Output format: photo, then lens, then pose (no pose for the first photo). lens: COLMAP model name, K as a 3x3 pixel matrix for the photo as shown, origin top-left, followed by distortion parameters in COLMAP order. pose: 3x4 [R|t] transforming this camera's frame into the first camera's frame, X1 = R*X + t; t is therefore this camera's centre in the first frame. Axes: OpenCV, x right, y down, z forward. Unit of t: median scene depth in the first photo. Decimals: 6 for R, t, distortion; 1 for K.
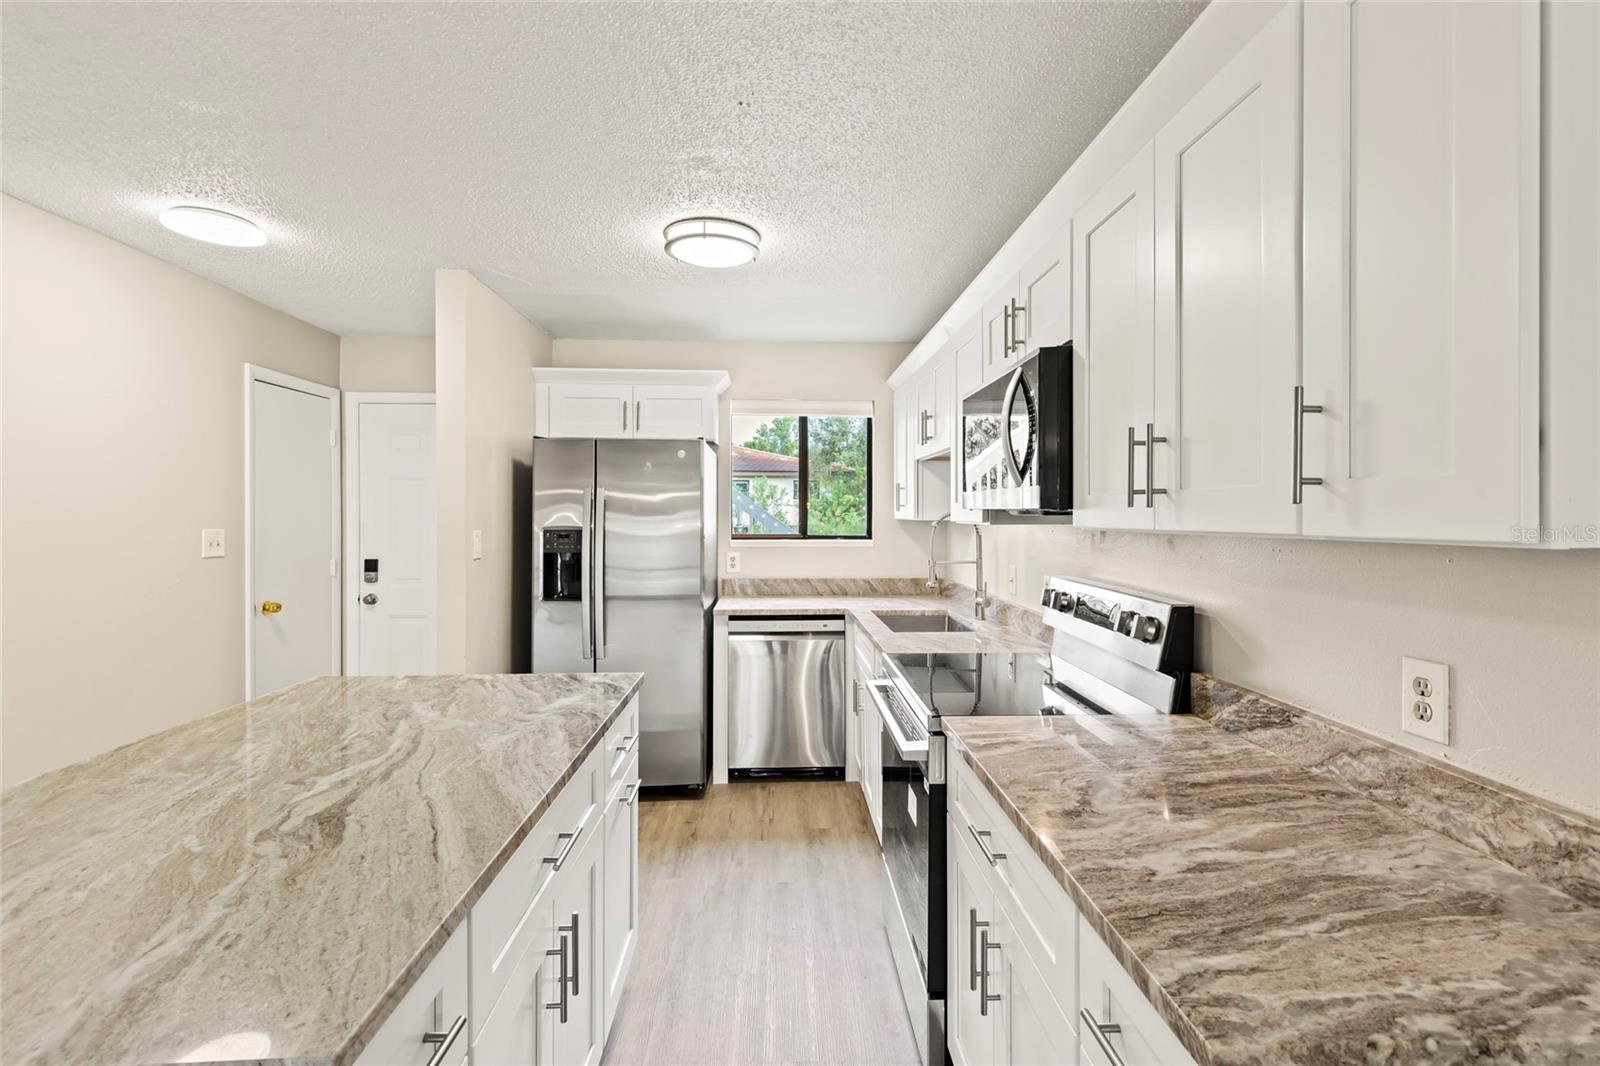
lens RADIAL K [[727.9, 0, 793.8], [0, 727.9, 516.2], [0, 0, 1]] dist [-0.001208, -0.000506]
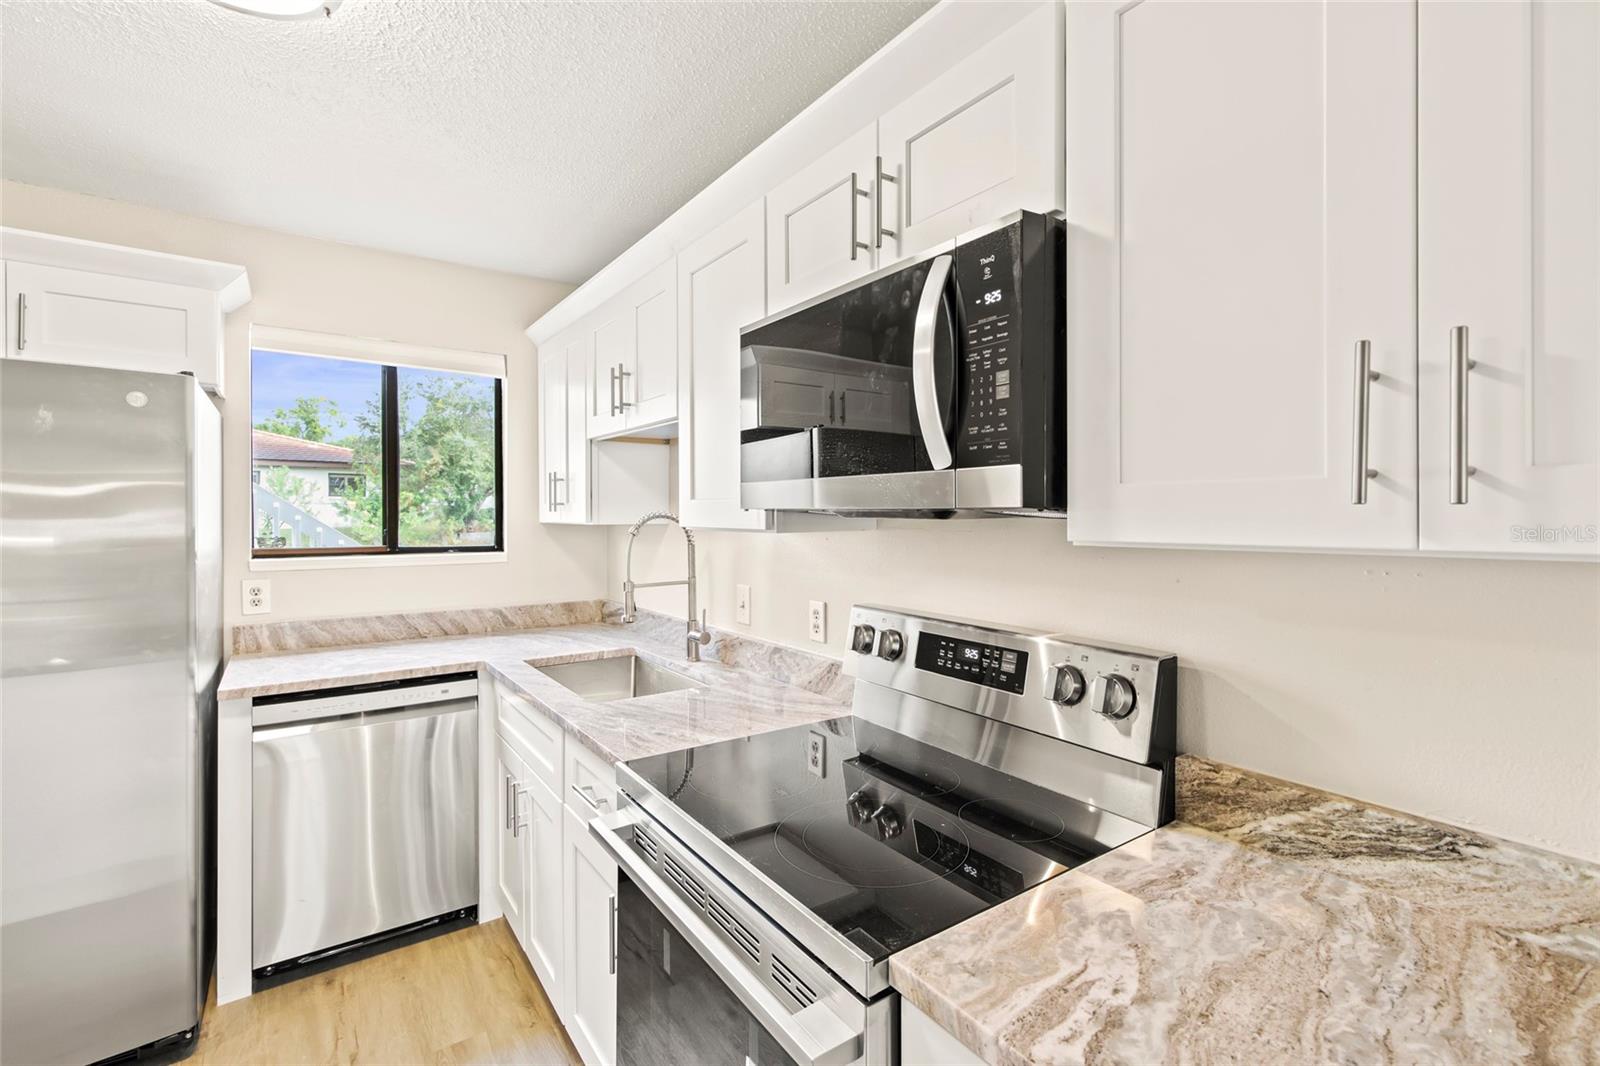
lens RADIAL K [[716.6, 0, 807.4], [0, 716.6, 518.1], [0, 0, 1]] dist [0.011469, -0.006370]
pose [[0.829241, -0.002990, 0.558883, -0.047577], [0.001884, 0.999995, 0.002556, -0.002225], [-0.558887, -0.001067, 0.829243, 0.320179]]
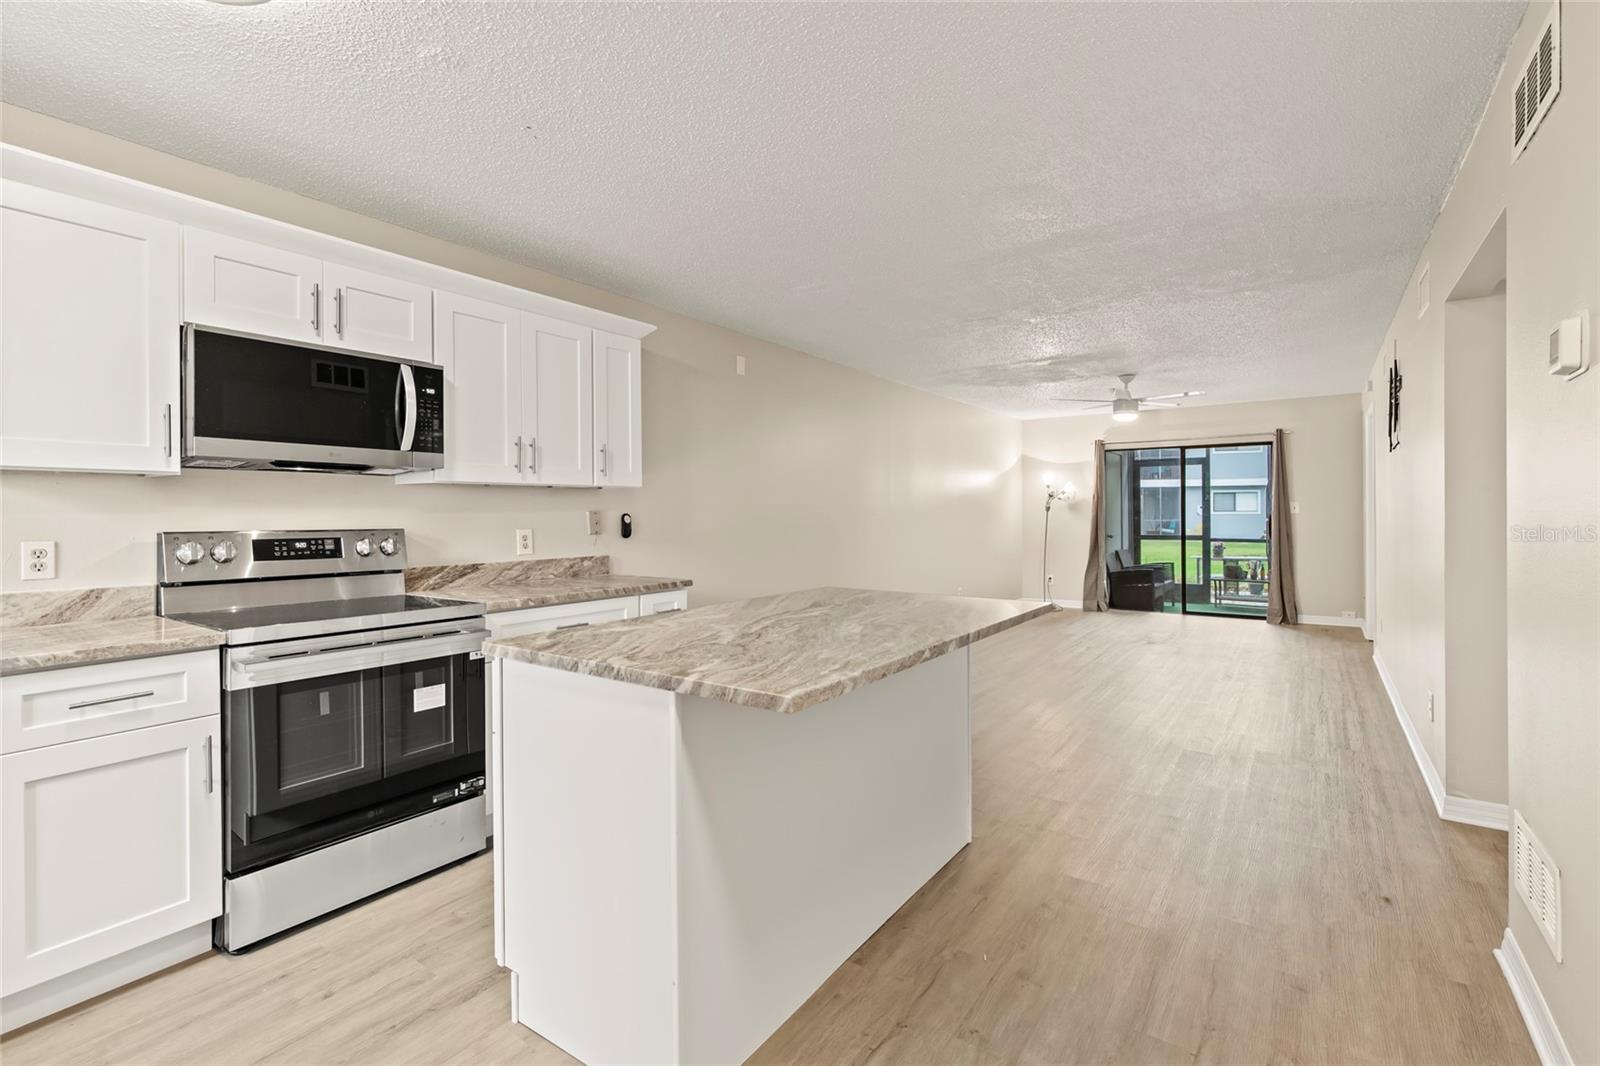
lens RADIAL K [[716.6, 0, 807.4], [0, 716.6, 518.1], [0, 0, 1]] dist [0.011469, -0.006370]
pose [[-0.804560, 0.000409, 0.593871, -0.604903], [0.007593, 0.999925, 0.009598, 0.043462], [-0.593823, 0.012231, -0.804503, 0.883890]]
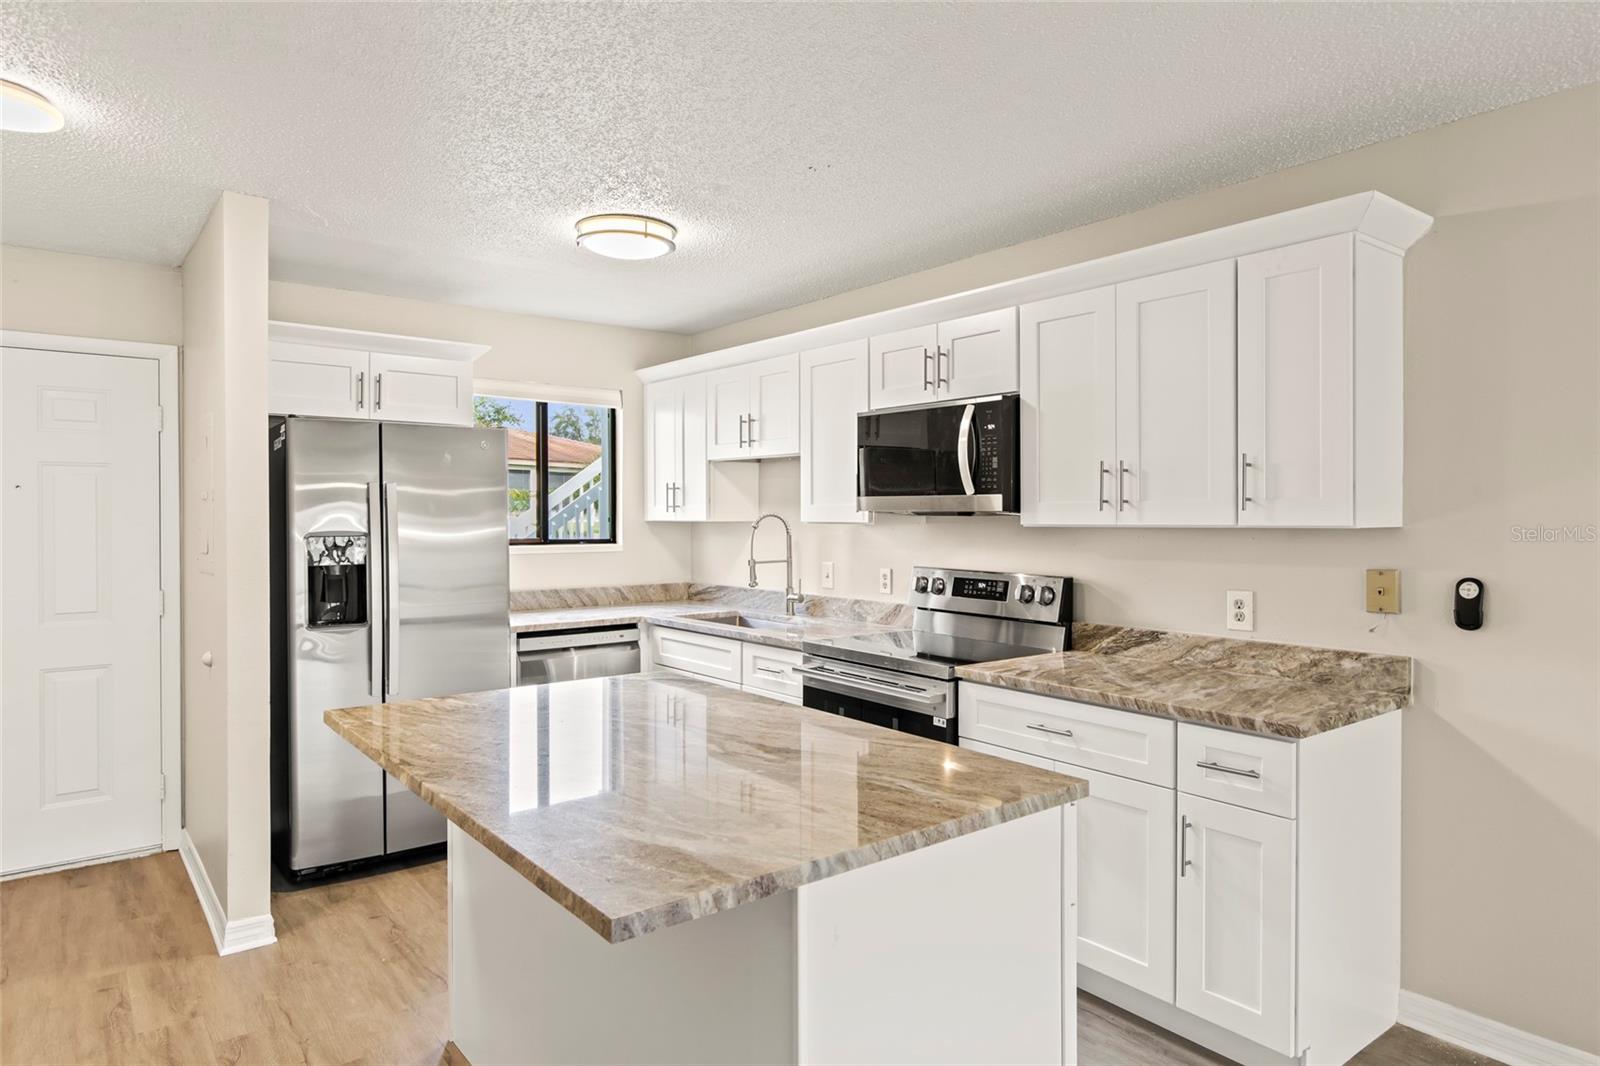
lens RADIAL K [[959.0, 0, 800.0], [0, 959.0, 533.0], [0, 0, 1]] dist [0.000033, 0.000415]
pose [[0.805837, -0.010965, 0.592036, -0.523218], [0.001610, 0.999865, 0.016327, 0.000169], [-0.592135, -0.012204, 0.805746, -0.120678]]
